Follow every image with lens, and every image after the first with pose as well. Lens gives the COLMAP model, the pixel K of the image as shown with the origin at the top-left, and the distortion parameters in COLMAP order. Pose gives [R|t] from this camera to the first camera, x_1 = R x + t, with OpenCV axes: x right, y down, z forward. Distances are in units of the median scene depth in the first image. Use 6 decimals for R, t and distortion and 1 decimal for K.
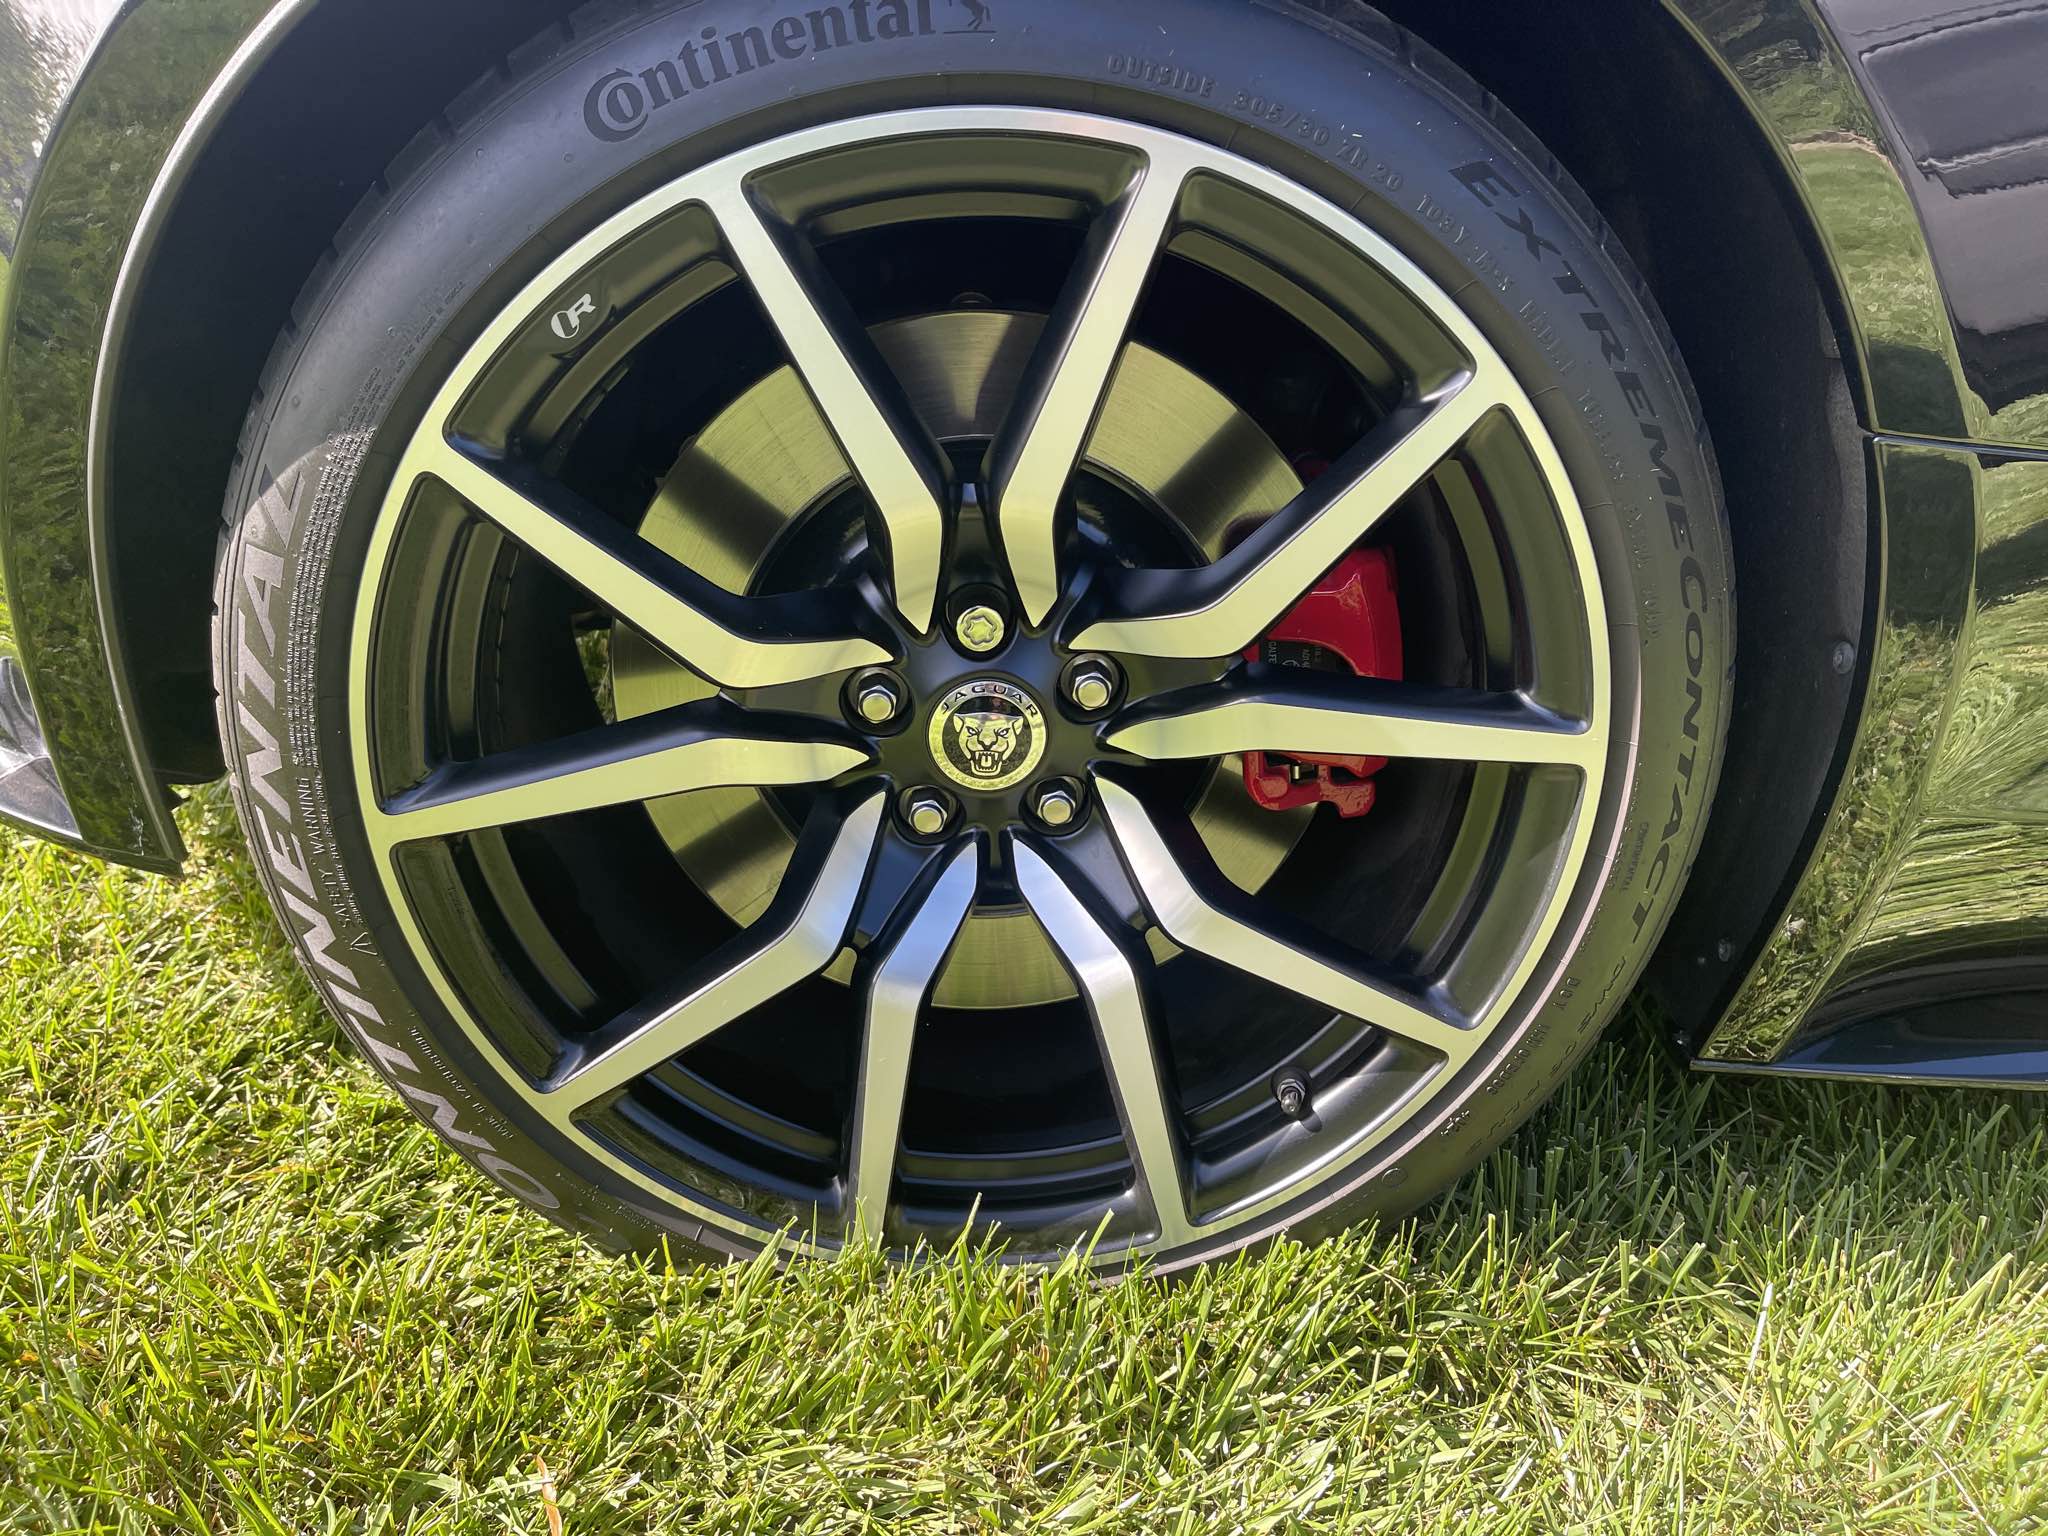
lens RADIAL K [[1511.0, 0, 1014.8], [0, 1511.0, 770.5], [0, 0, 1]] dist [0.001551, -0.003653]
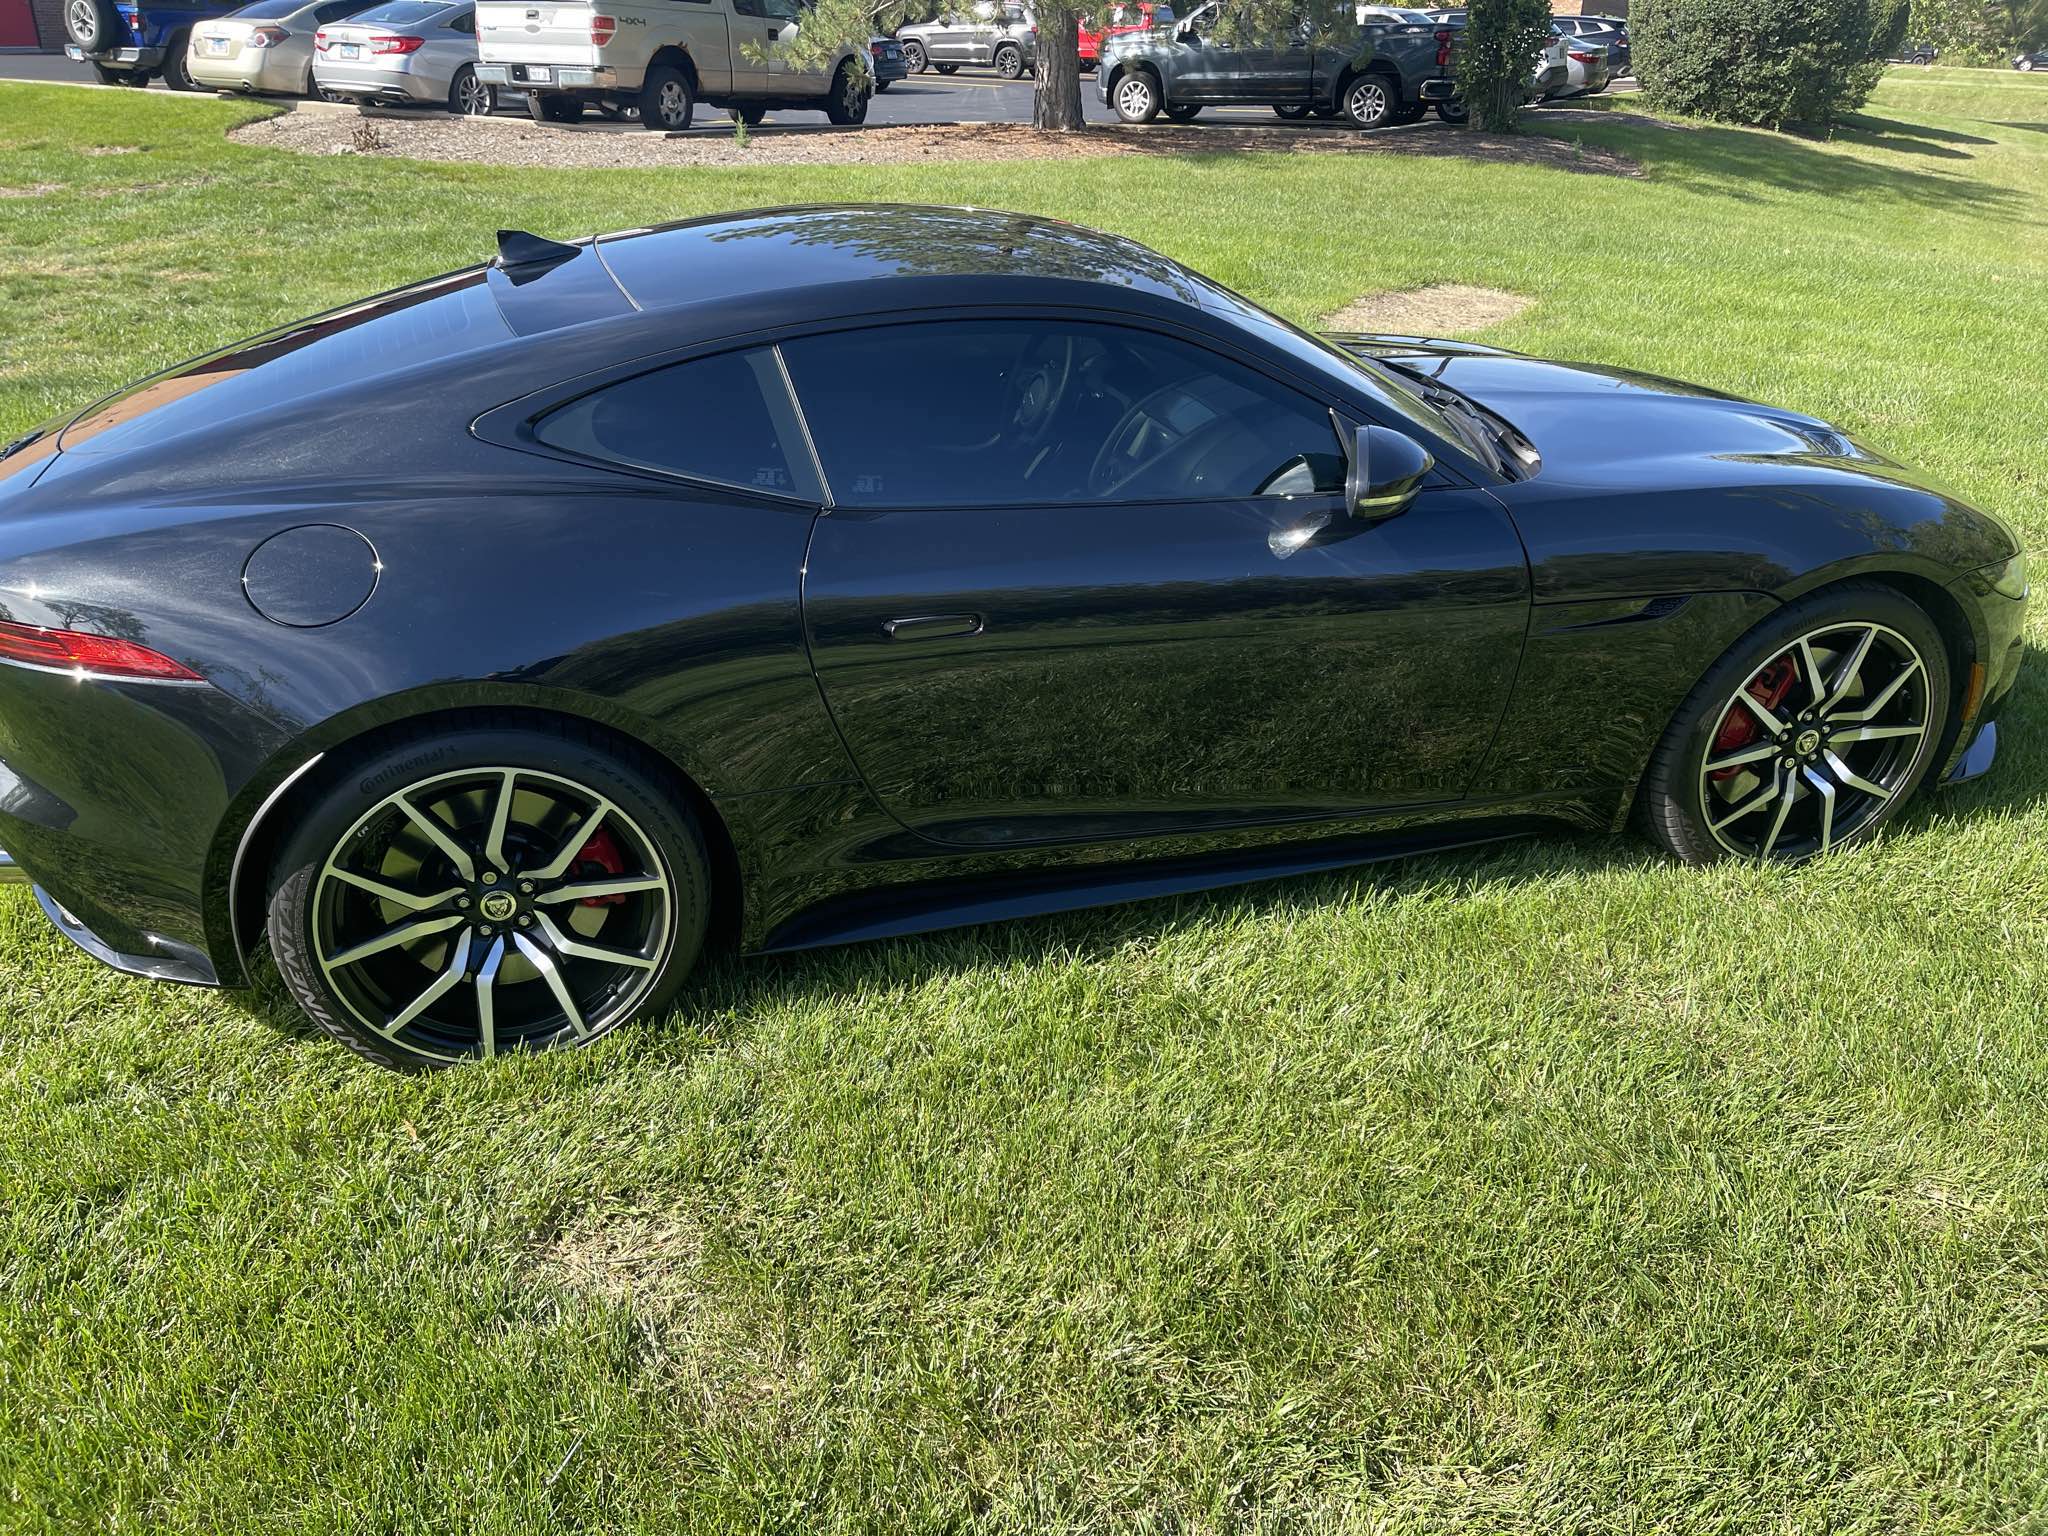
lens RADIAL K [[1511.0, 0, 1031.7], [0, 1511.0, 768.8], [0, 0, 1]] dist [0.001551, -0.003653]
pose [[0.963899, -0.164150, 0.209652, 0.488022], [0.154297, 0.986037, 0.062634, -0.361407], [-0.217006, -0.028025, 0.975768, -2.659070]]
